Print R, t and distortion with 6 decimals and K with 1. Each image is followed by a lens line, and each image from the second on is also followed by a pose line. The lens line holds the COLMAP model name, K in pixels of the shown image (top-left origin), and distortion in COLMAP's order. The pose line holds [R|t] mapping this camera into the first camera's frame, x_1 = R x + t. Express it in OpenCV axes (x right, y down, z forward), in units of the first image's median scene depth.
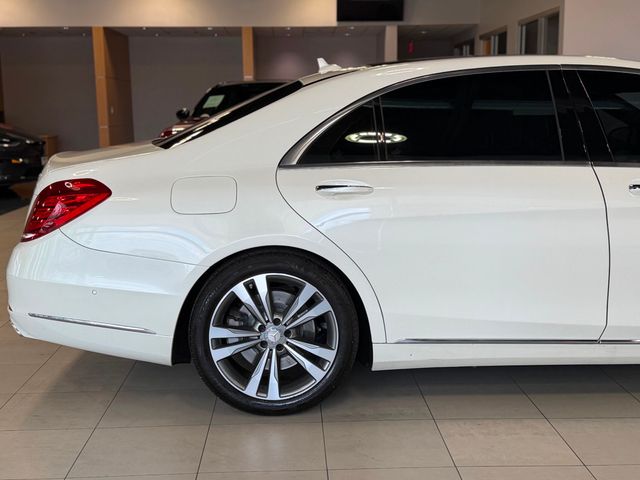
lens RADIAL K [[854.8, 0, 320.0], [0, 854.8, 240.0], [0, 0, 1]] dist [0.126515, -0.020354]
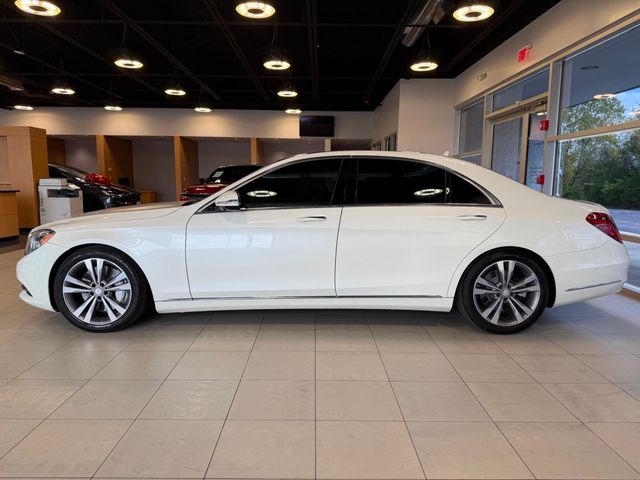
lens RADIAL K [[449.8, 0, 320.0], [0, 449.8, 240.0], [0, 0, 1]] dist [0.074029, -0.069620]
pose [[0.999512, 0.024833, -0.018943, 0.130038], [-0.025294, 0.999380, -0.024494, 0.006250], [0.018323, 0.024961, 0.999520, -0.014440]]
